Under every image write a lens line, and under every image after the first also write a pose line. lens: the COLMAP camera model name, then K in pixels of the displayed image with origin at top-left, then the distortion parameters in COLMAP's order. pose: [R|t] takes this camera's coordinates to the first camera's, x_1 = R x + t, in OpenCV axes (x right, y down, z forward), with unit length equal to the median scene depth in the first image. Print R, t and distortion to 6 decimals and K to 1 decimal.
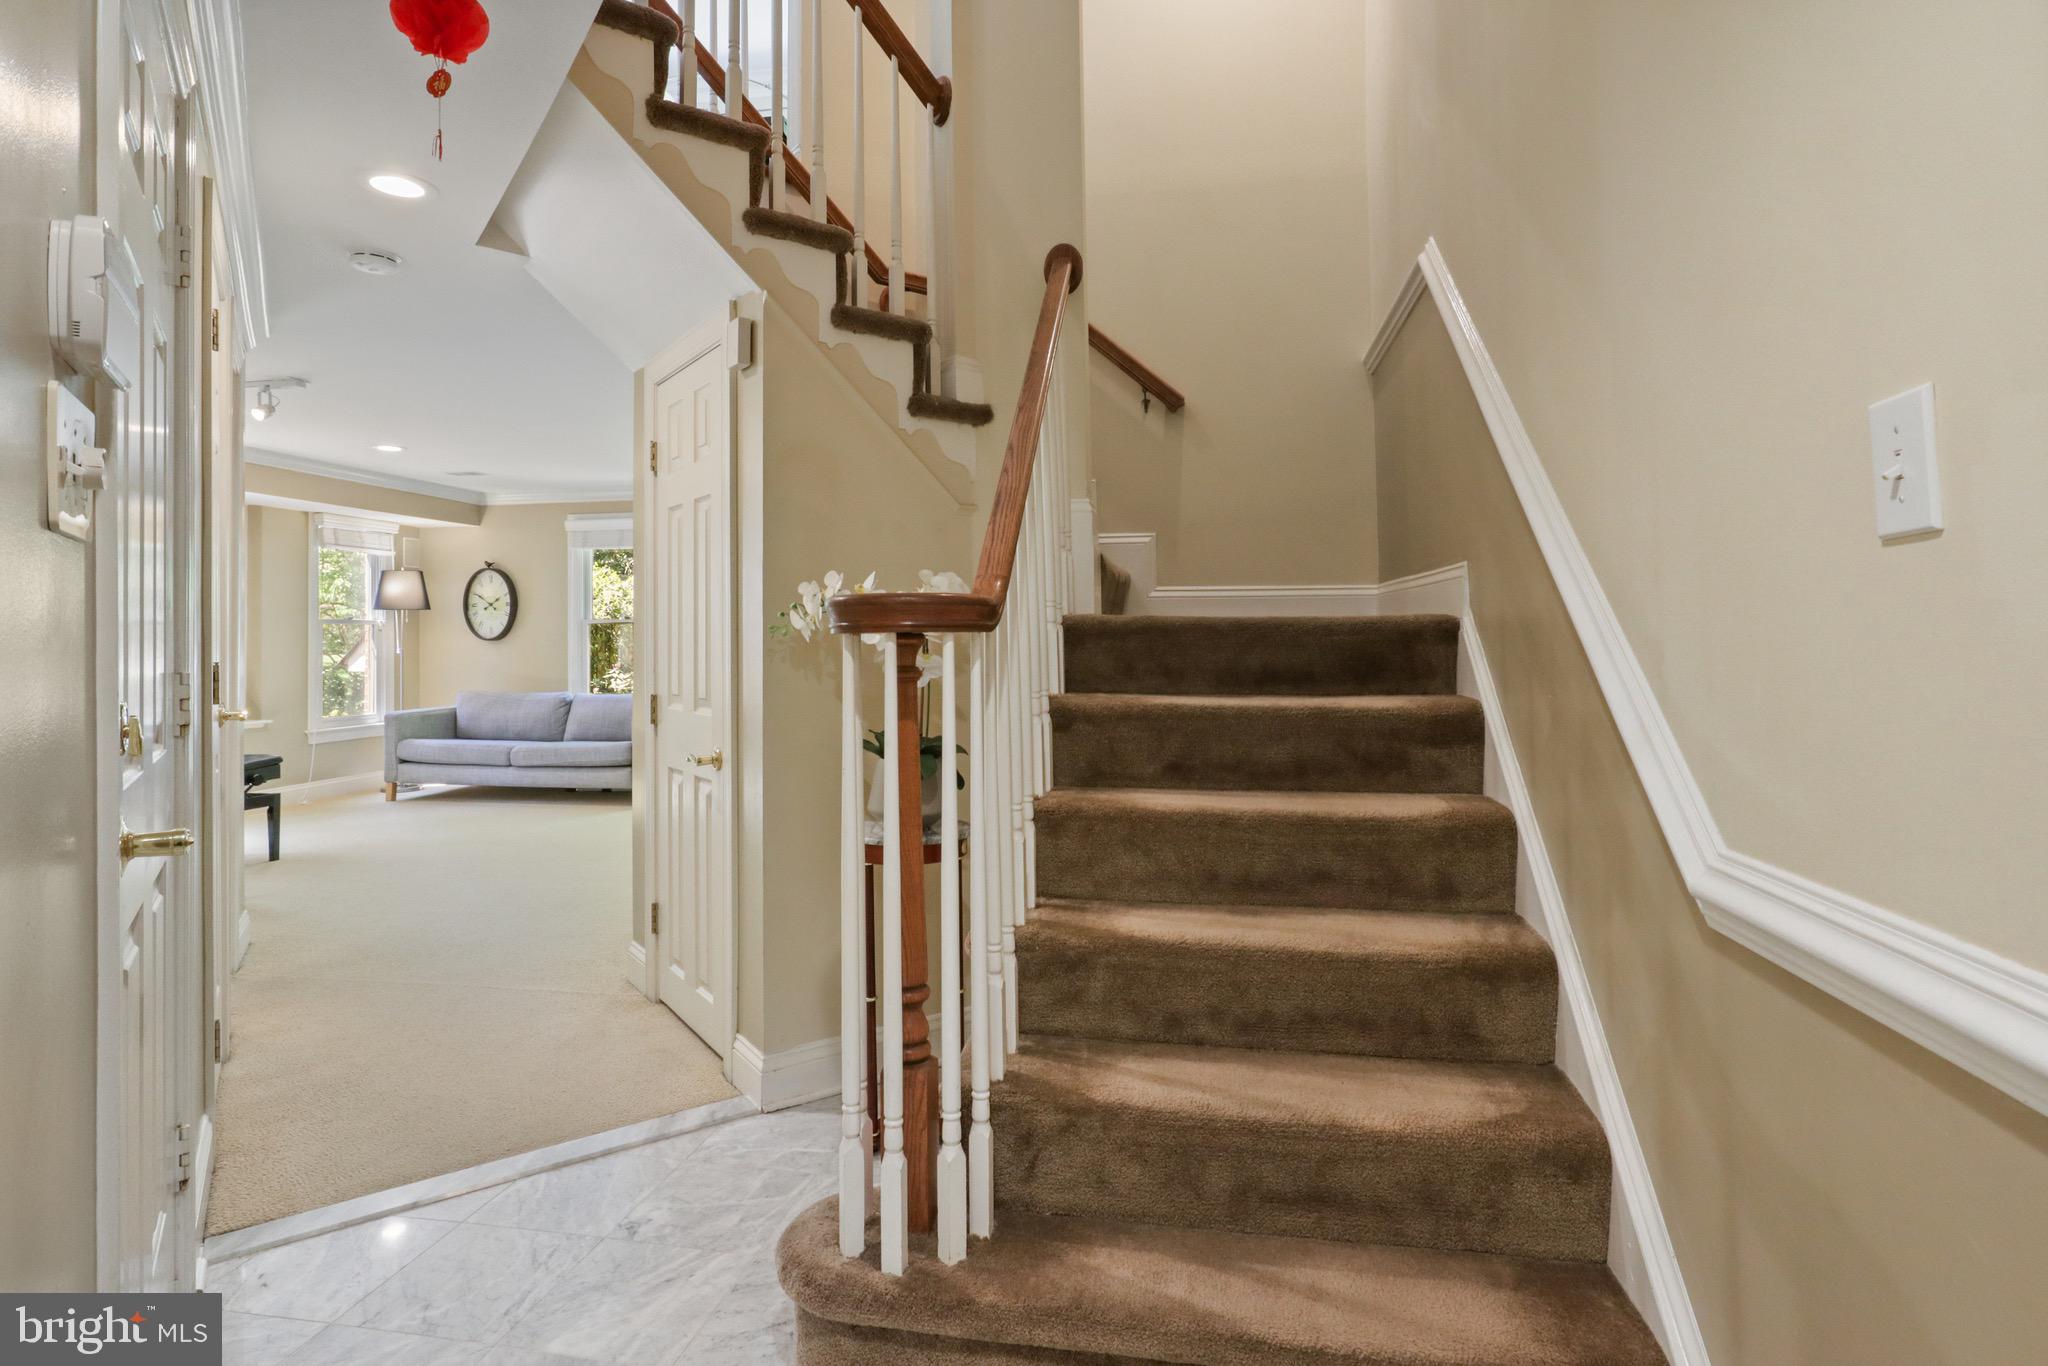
lens RADIAL K [[1021.4, 0, 1027.1], [0, 1021.4, 630.5], [0, 0, 1]] dist [-0.013885, 0.000431]
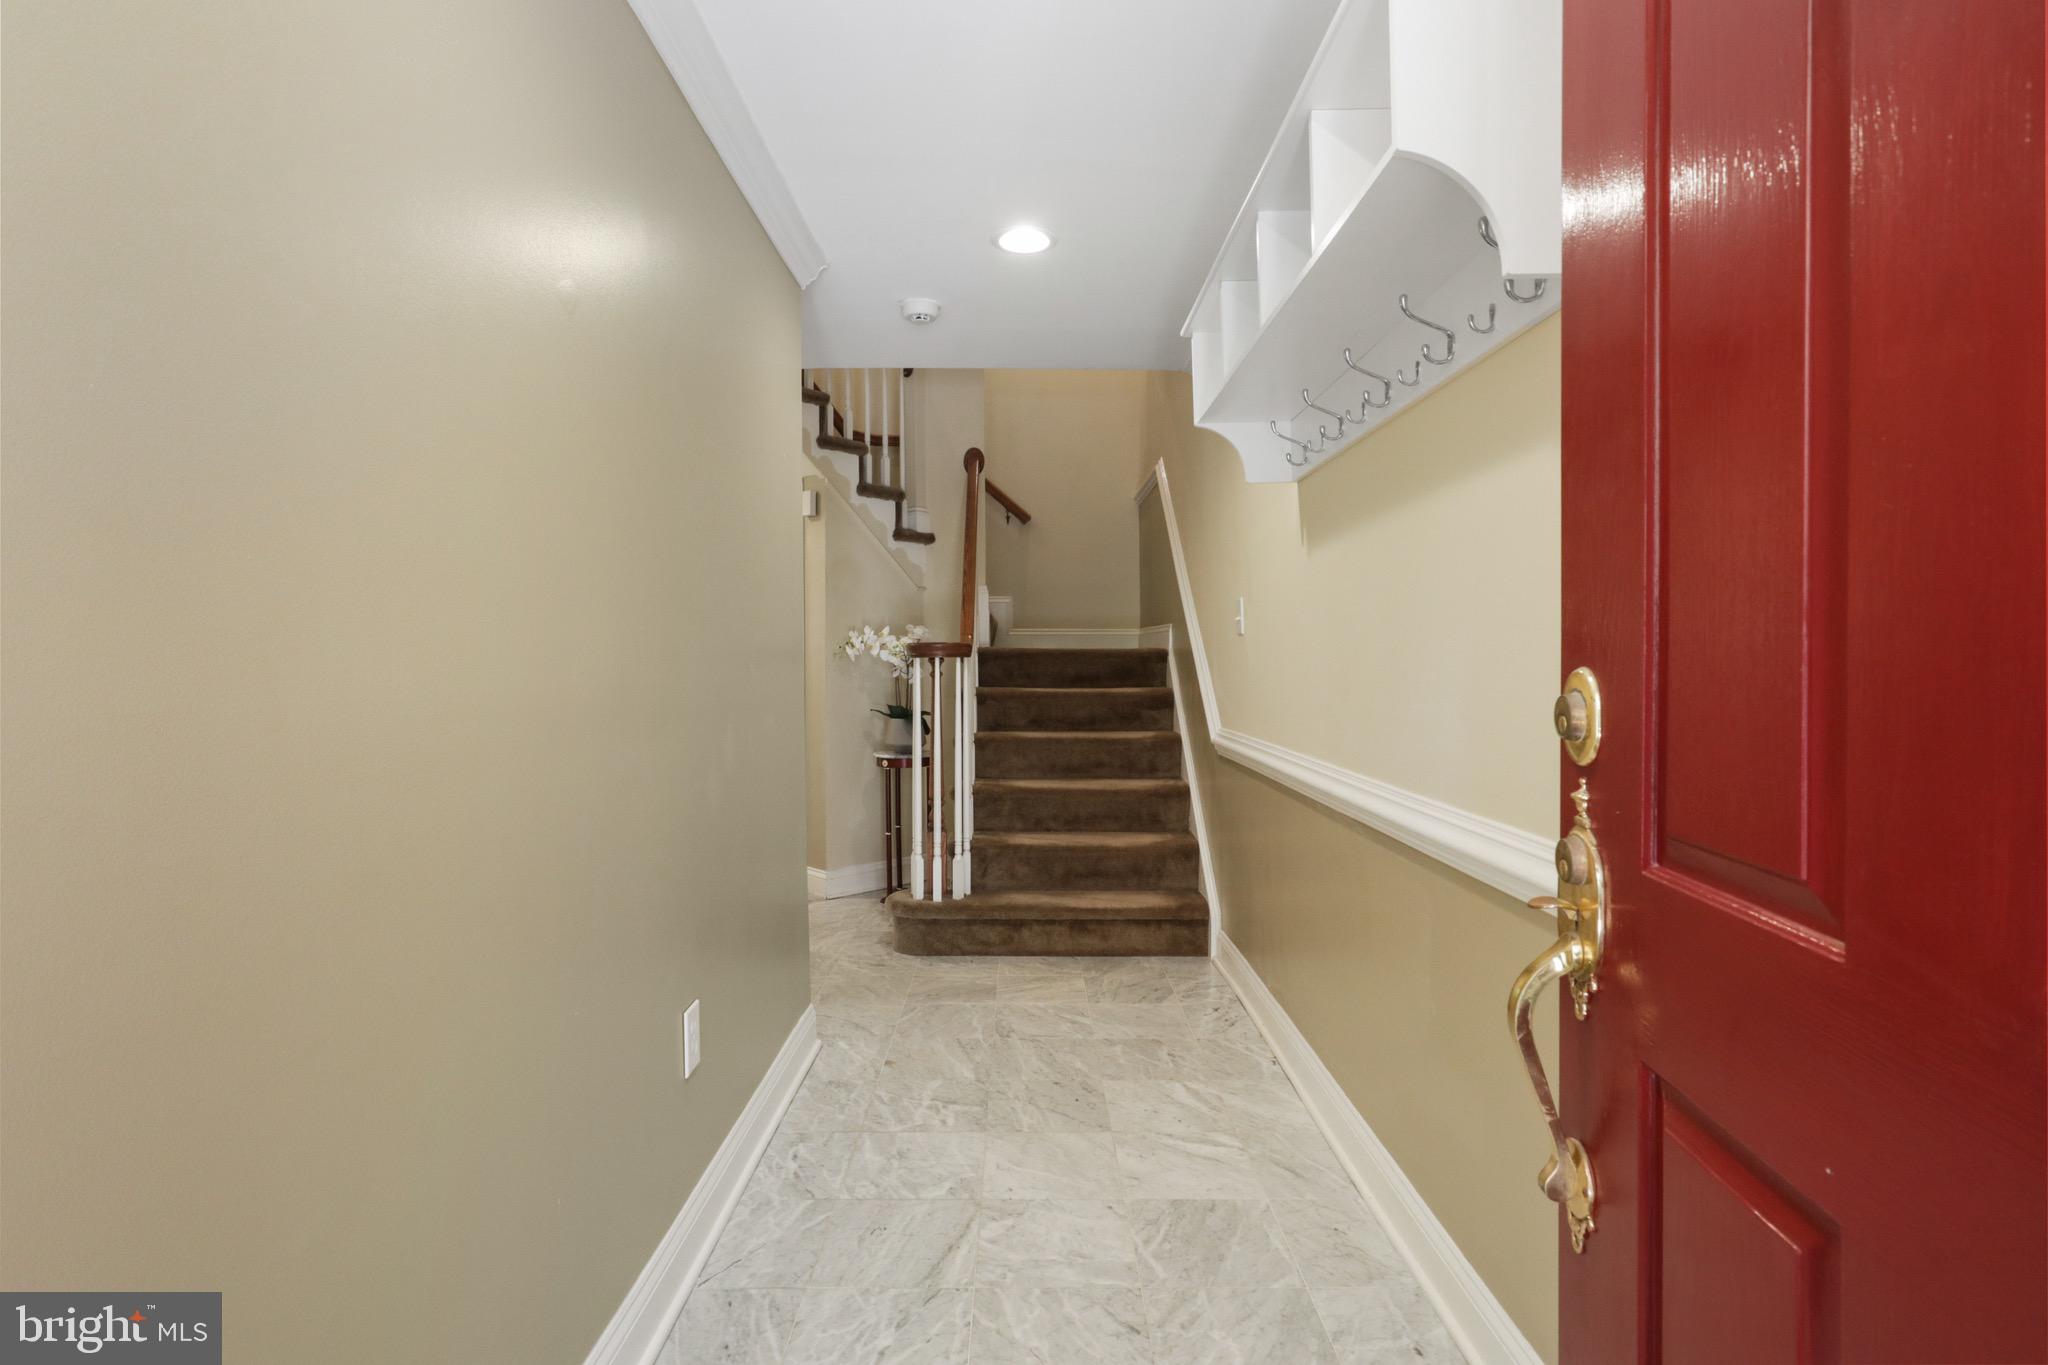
lens RADIAL K [[1030.4, 0, 1027.8], [0, 1030.4, 666.8], [0, 0, 1]] dist [-0.022836, 0.014173]
pose [[0.983082, 0.004295, 0.183113, -0.286646], [-0.007476, 0.999833, 0.016689, -0.013441], [-0.183011, -0.017776, 0.982950, -1.199345]]
